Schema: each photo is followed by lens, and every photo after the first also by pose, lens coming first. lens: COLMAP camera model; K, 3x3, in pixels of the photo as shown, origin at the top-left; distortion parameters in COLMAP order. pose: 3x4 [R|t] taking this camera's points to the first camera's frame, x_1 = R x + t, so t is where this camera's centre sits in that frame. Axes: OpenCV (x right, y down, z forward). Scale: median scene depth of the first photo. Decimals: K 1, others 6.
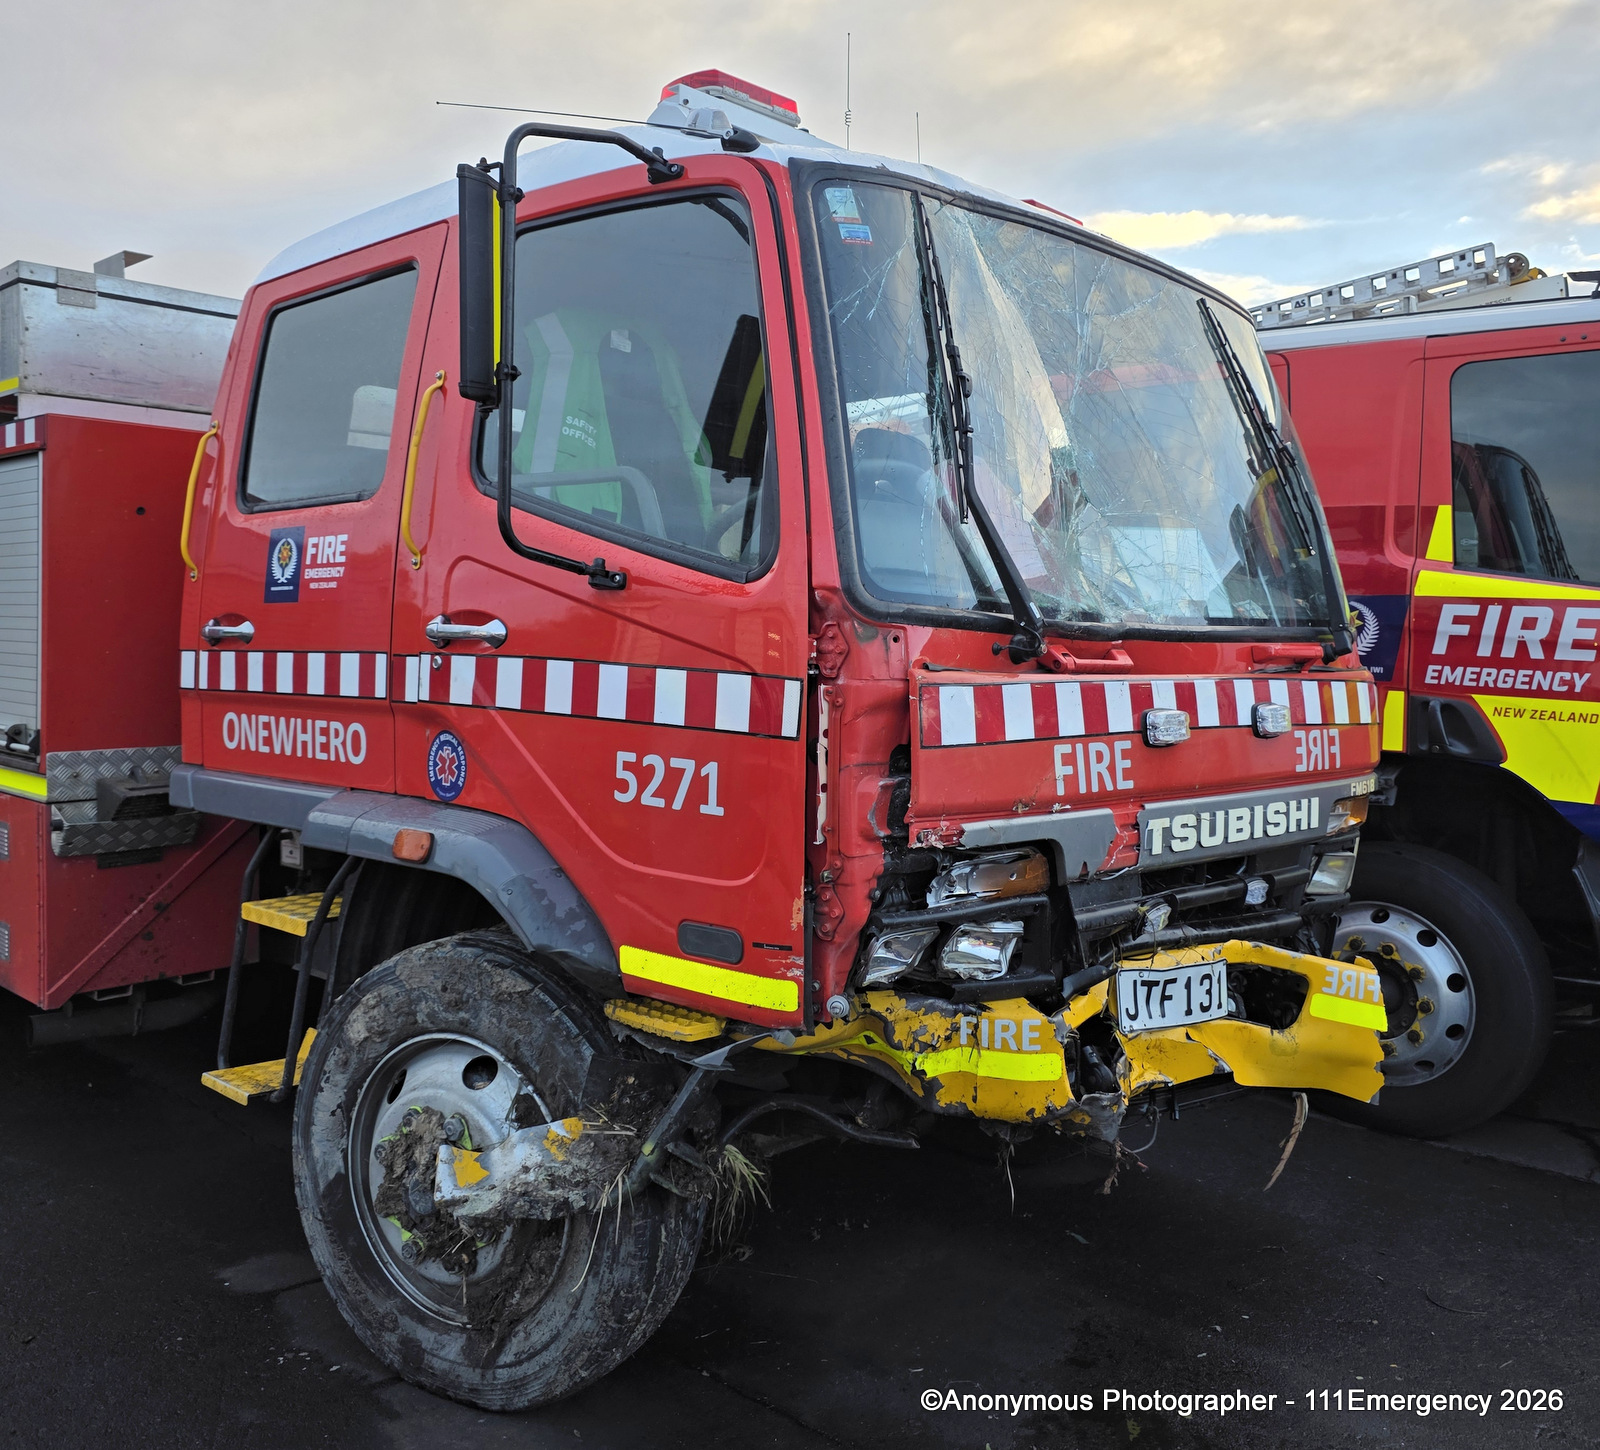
lens RADIAL K [[1513.8, 0, 827.4], [0, 1513.8, 665.5], [0, 0, 1]] dist [0.003030, -0.006918]
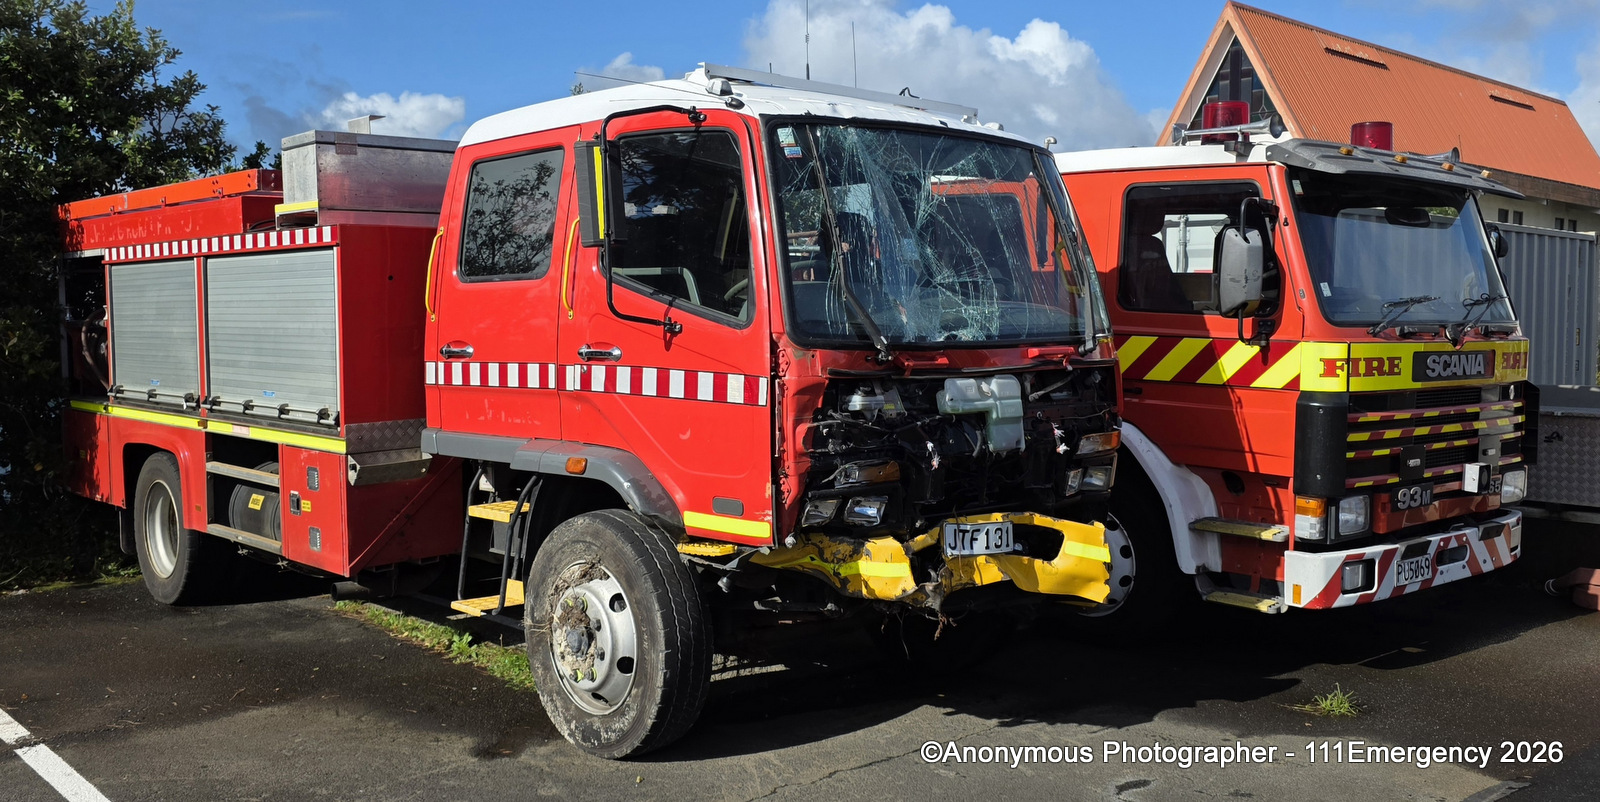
lens RADIAL K [[1413.3, 0, 759.3], [0, 1413.3, 364.9], [0, 0, 1]] dist [0.000458, -0.001391]
pose [[0.996465, -0.024571, -0.080332, 0.108841], [0.025991, 0.999523, 0.016681, -0.034524], [0.079883, -0.018710, 0.996629, -0.796660]]
